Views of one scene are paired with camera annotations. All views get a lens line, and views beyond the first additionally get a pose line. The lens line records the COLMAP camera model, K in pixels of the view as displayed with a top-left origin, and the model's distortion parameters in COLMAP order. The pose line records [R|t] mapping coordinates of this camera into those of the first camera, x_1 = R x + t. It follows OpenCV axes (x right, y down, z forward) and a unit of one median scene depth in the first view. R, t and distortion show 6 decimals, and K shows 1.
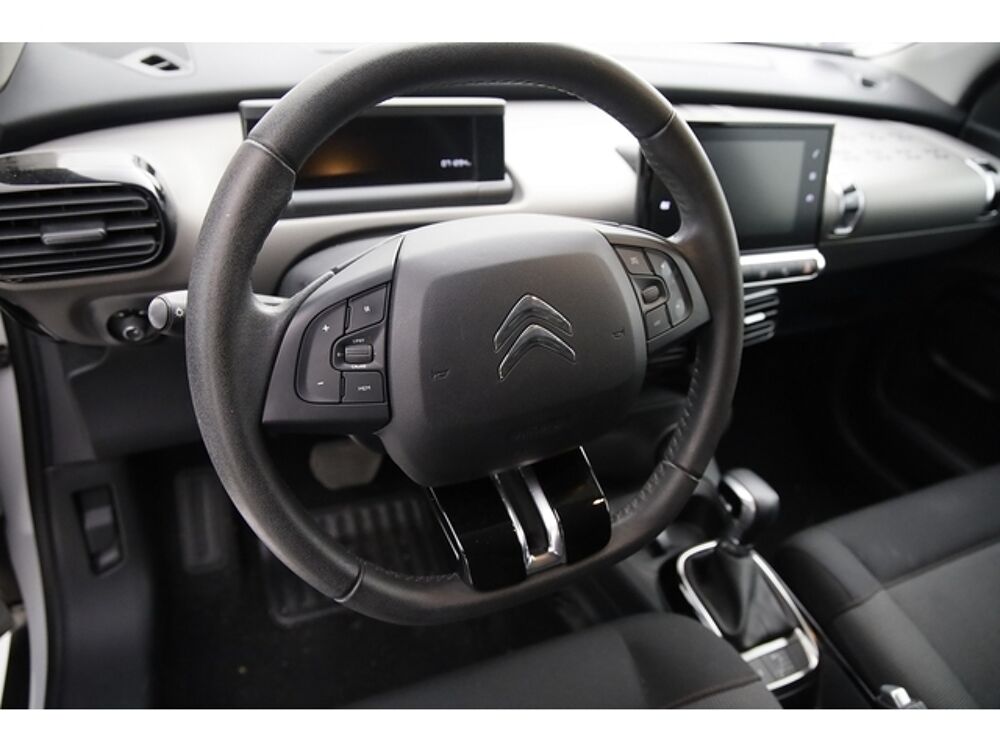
lens RADIAL K [[709.7, 0, 500.0], [0, 709.7, 375.0], [0, 0, 1]] dist [-0.093656, 0.071488]
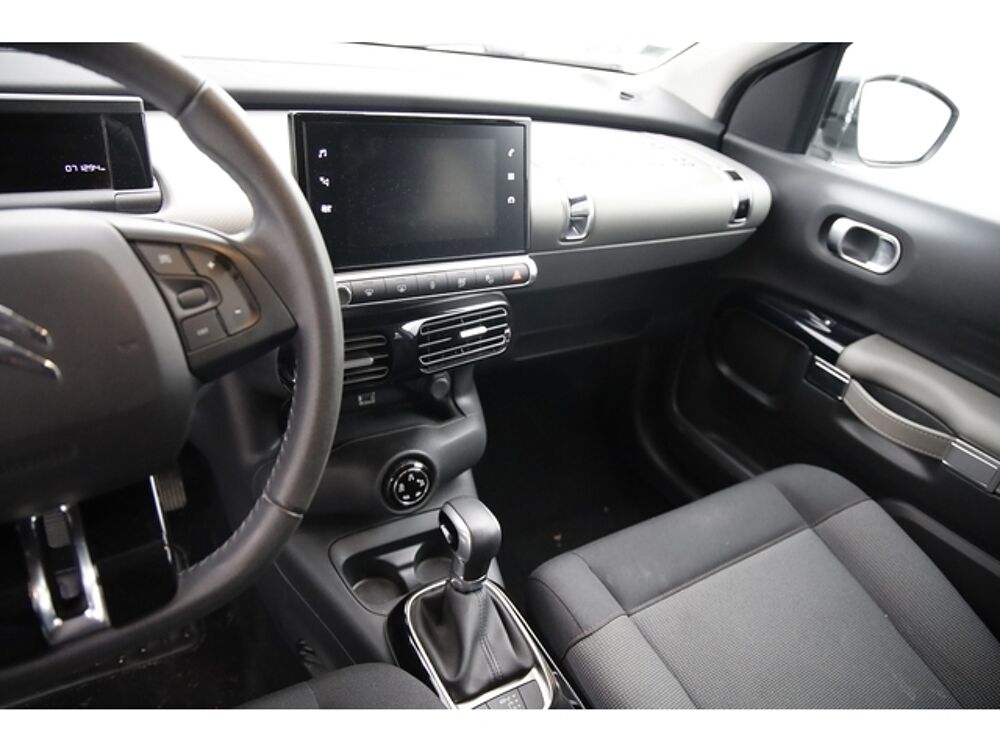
lens RADIAL K [[709.7, 0, 500.0], [0, 709.7, 375.0], [0, 0, 1]] dist [-0.093656, 0.071488]
pose [[0.988145, -0.047251, 0.146070, 0.281926], [0.054523, 0.997444, -0.046190, 0.022750], [-0.143514, 0.053606, 0.988195, 0.078508]]
